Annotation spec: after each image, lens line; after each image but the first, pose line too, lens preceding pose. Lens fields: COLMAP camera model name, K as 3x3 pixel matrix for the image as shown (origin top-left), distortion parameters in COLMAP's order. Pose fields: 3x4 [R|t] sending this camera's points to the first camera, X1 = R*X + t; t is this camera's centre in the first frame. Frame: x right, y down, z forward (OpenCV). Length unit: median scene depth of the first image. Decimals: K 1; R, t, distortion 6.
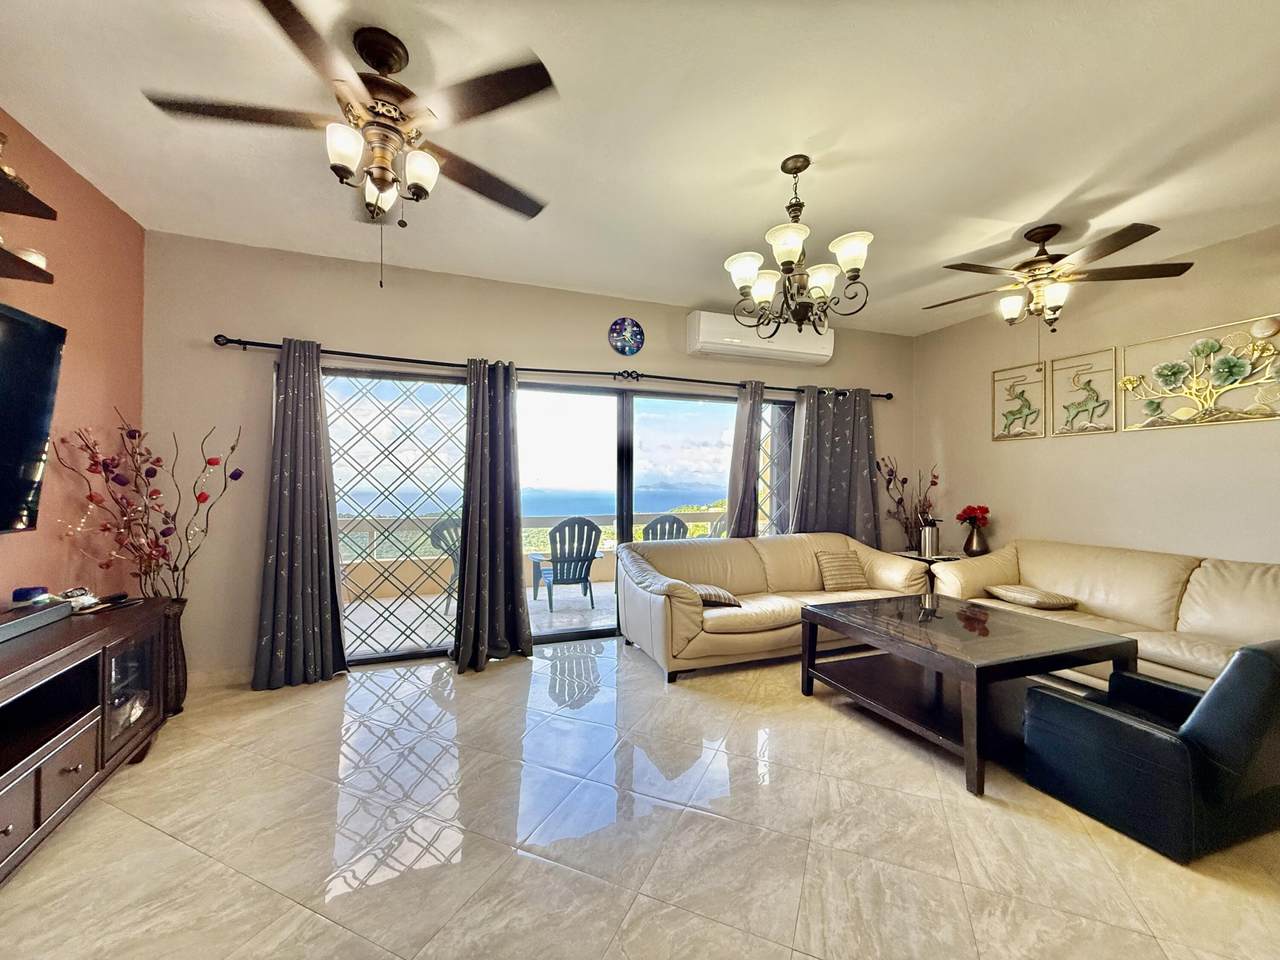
lens RADIAL K [[515.0, 0, 634.9], [0, 515.0, 477.5], [0, 0, 1]] dist [0.000709, 0.000749]
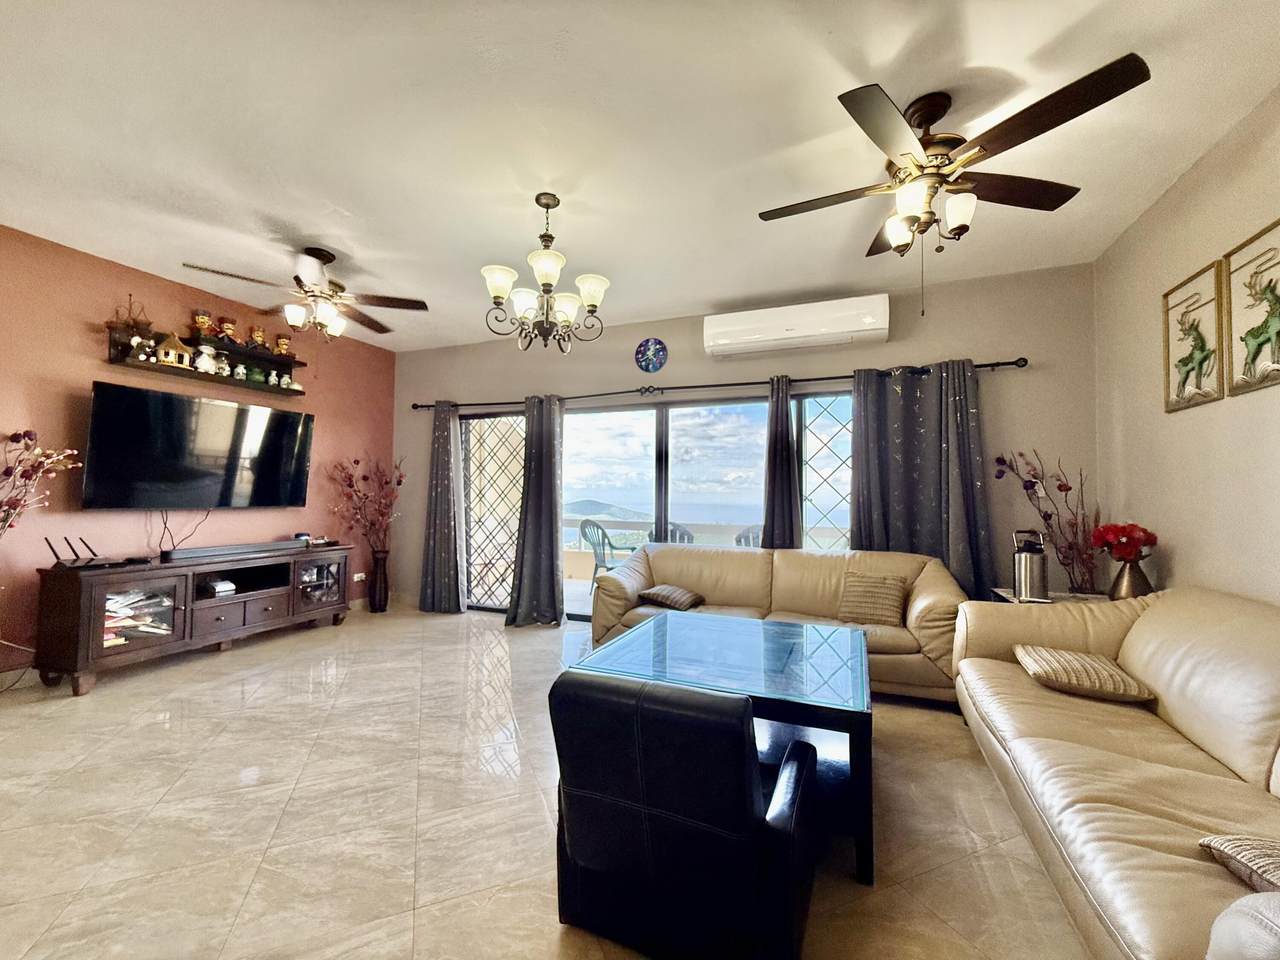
lens RADIAL K [[515.0, 0, 641.2], [0, 515.0, 478.0], [0, 0, 1]] dist [0.000709, 0.000749]
pose [[0.729885, -0.020064, -0.683275, 0.713107], [-0.001417, 0.999523, -0.030865, 0.022595], [0.683569, 0.023496, 0.729508, 0.188419]]
